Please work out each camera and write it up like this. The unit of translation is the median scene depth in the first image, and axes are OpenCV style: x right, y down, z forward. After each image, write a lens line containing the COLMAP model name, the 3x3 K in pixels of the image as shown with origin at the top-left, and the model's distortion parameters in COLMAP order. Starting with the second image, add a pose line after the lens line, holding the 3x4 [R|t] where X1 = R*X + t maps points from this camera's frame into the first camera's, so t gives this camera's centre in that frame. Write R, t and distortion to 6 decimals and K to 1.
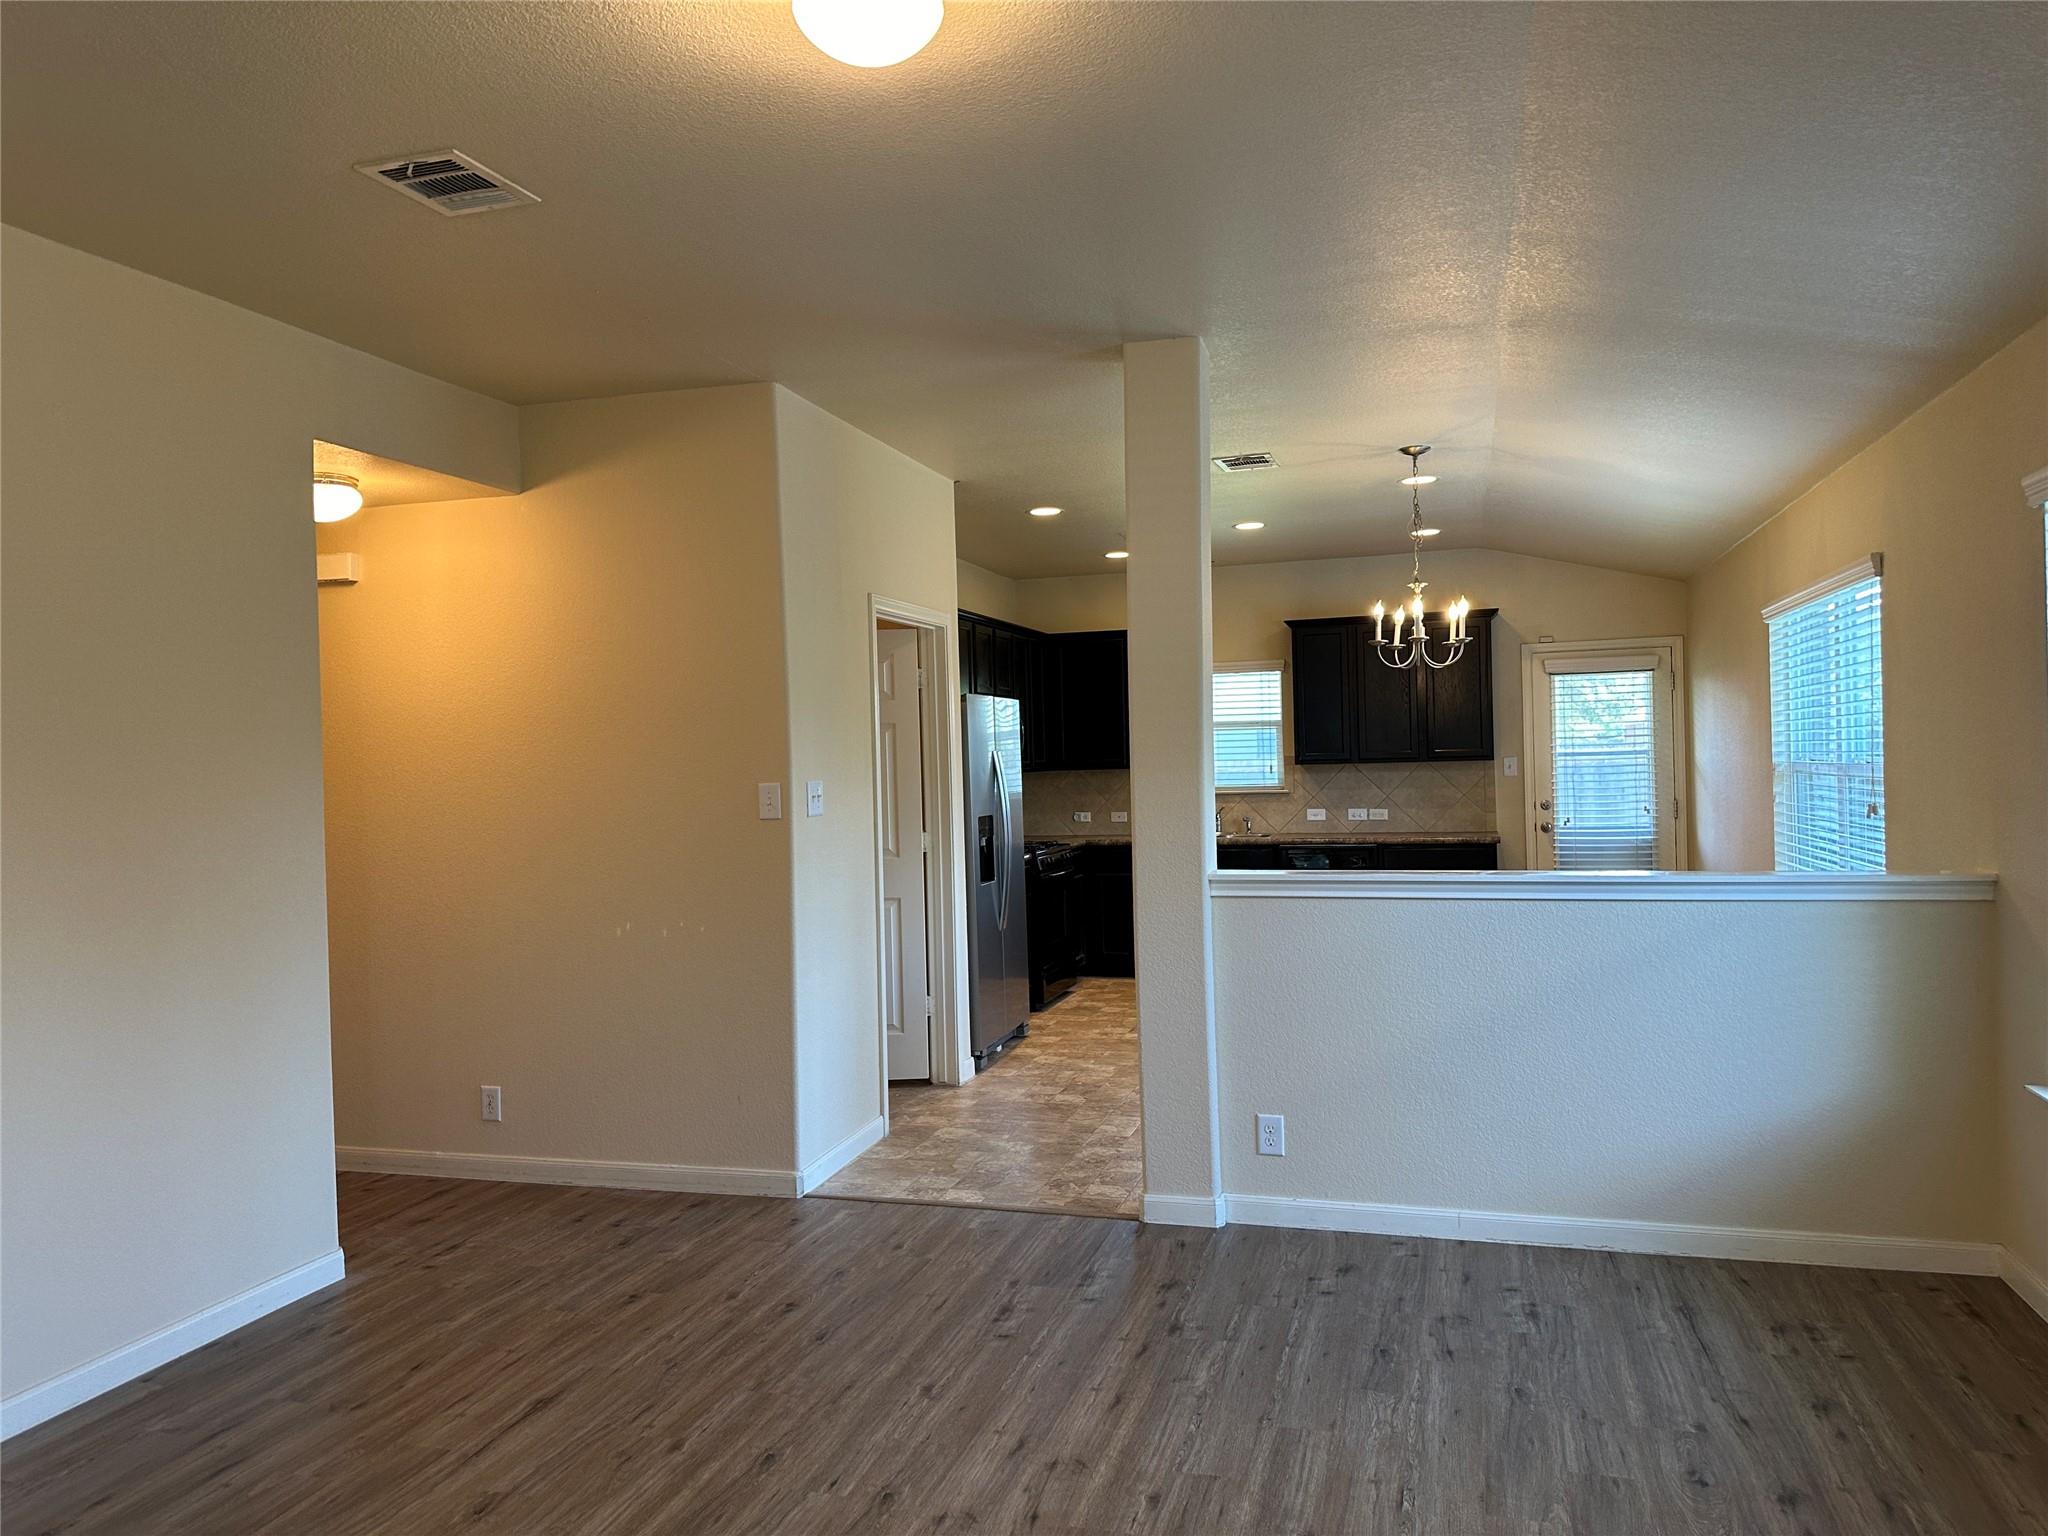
lens RADIAL K [[1446.4, 0, 996.2], [0, 1446.4, 760.1], [0, 0, 1]] dist [0.066573, -0.082740]
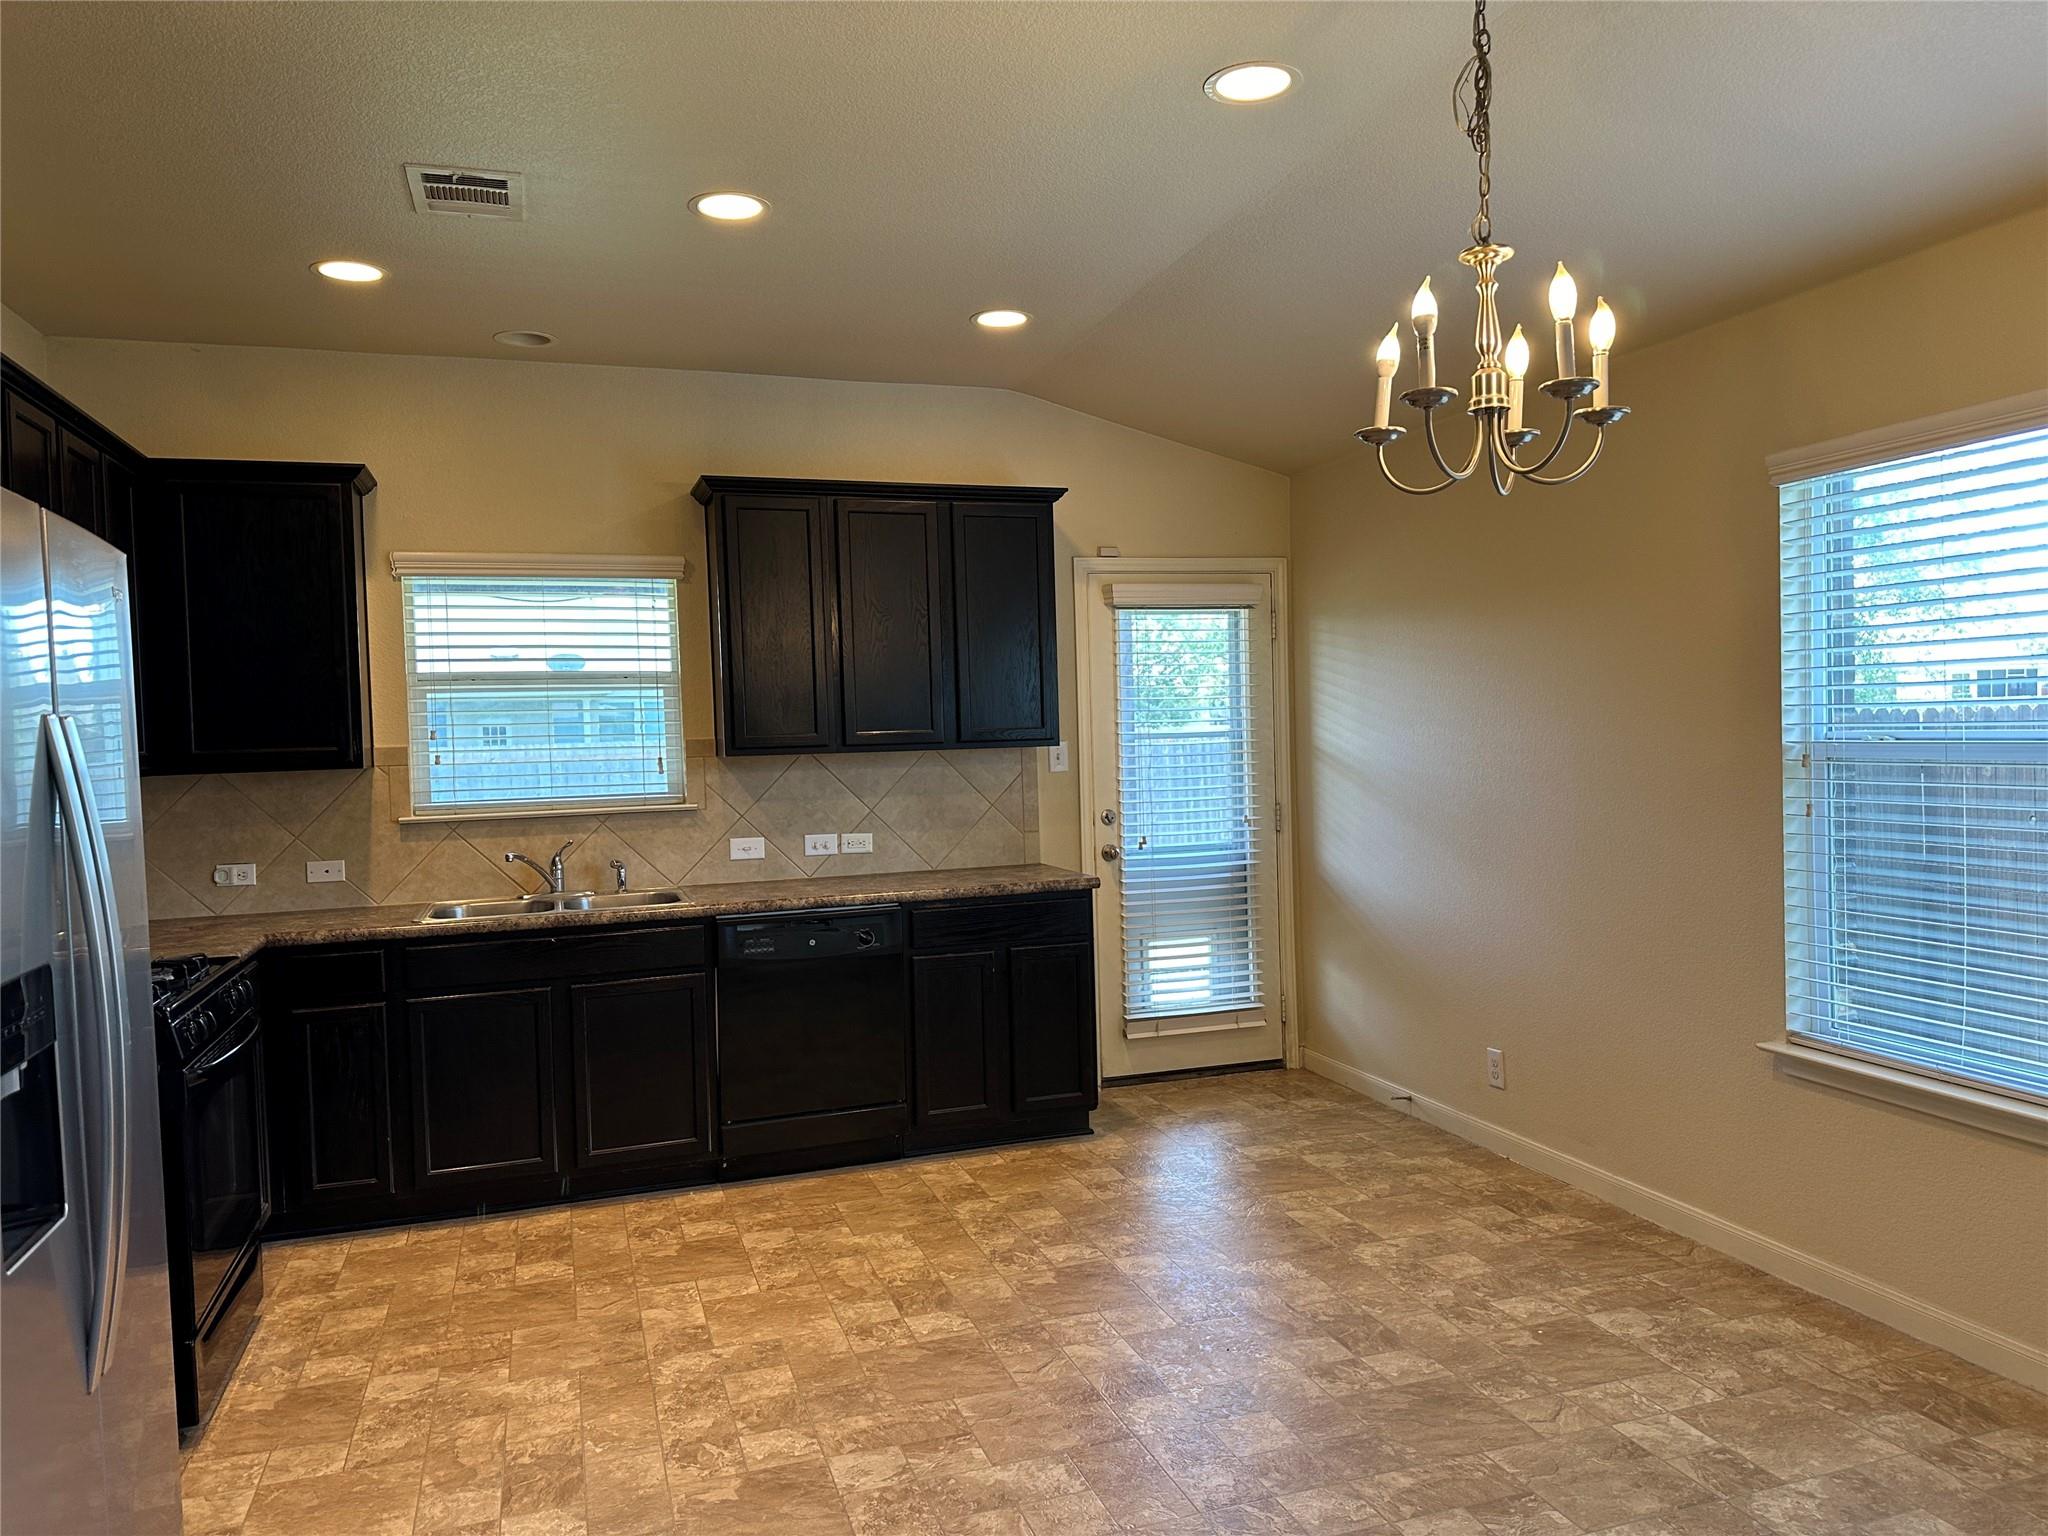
lens RADIAL K [[1446.4, 0, 1046.1], [0, 1446.4, 742.0], [0, 0, 1]] dist [0.066573, -0.082740]
pose [[0.797838, -0.002384, 0.602867, -0.021027], [0.010611, 0.999893, -0.010088, 0.005978], [-0.602778, 0.014445, 0.797778, 0.649442]]
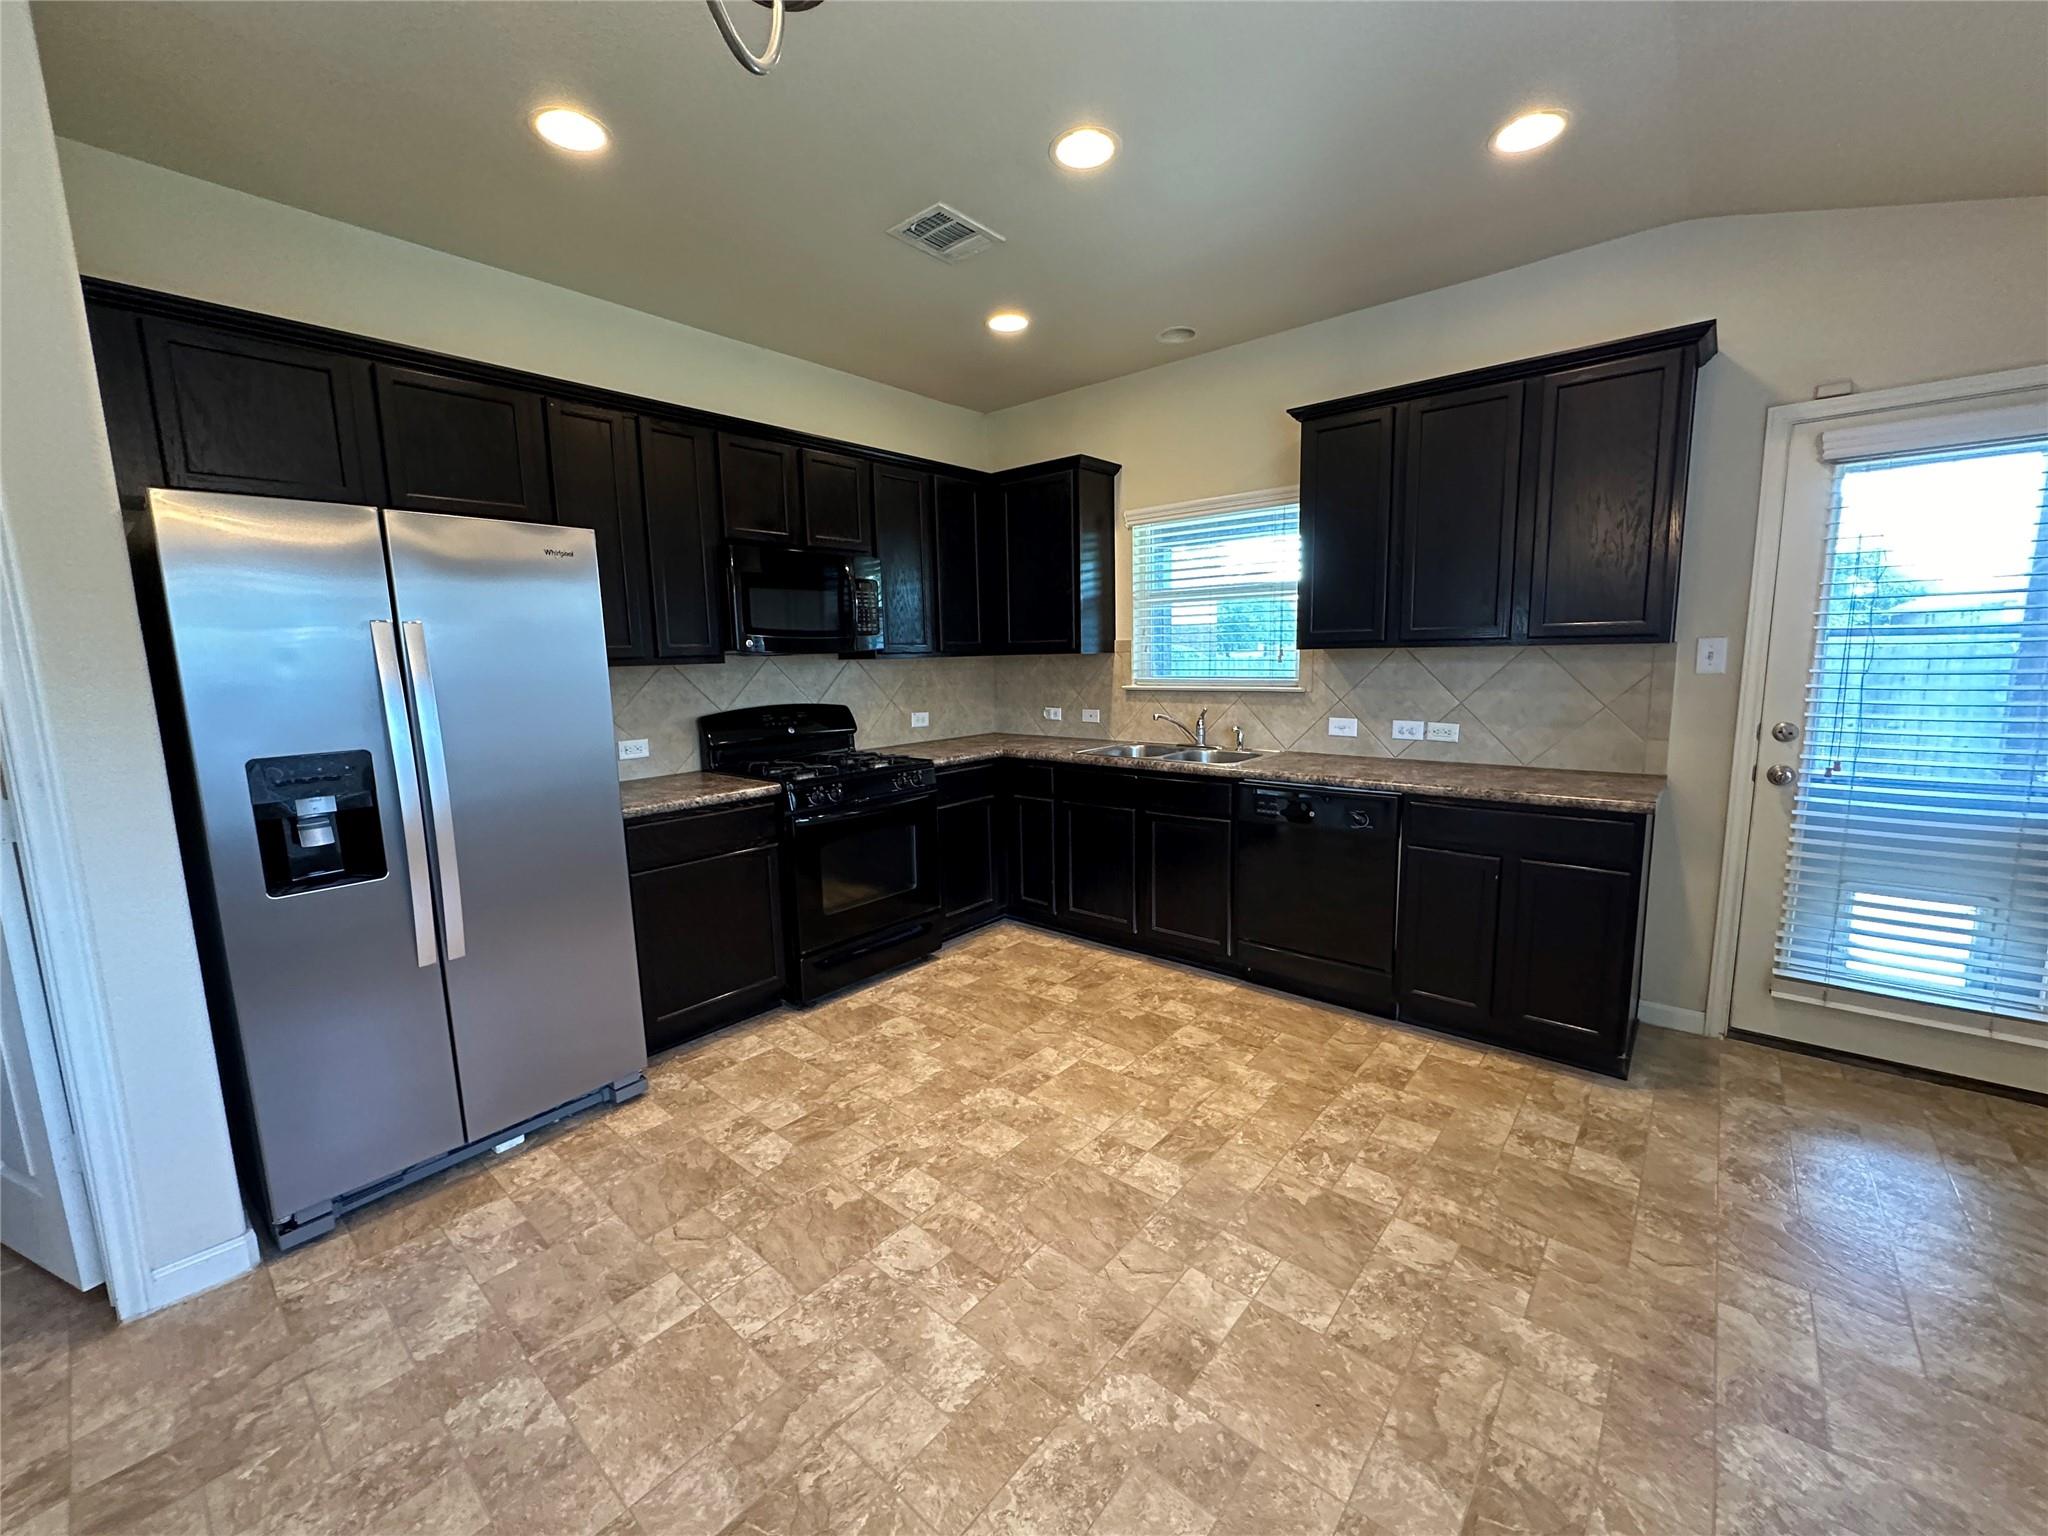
lens RADIAL K [[821.9, 0, 1022.4], [0, 821.9, 765.5], [0, 0, 1]] dist [-0.002796, 0.000869]
pose [[0.922035, 0.060271, -0.382385, 0.299000], [-0.004162, 0.989291, 0.145897, 0.001844], [0.387084, -0.132931, 0.912412, 0.784930]]
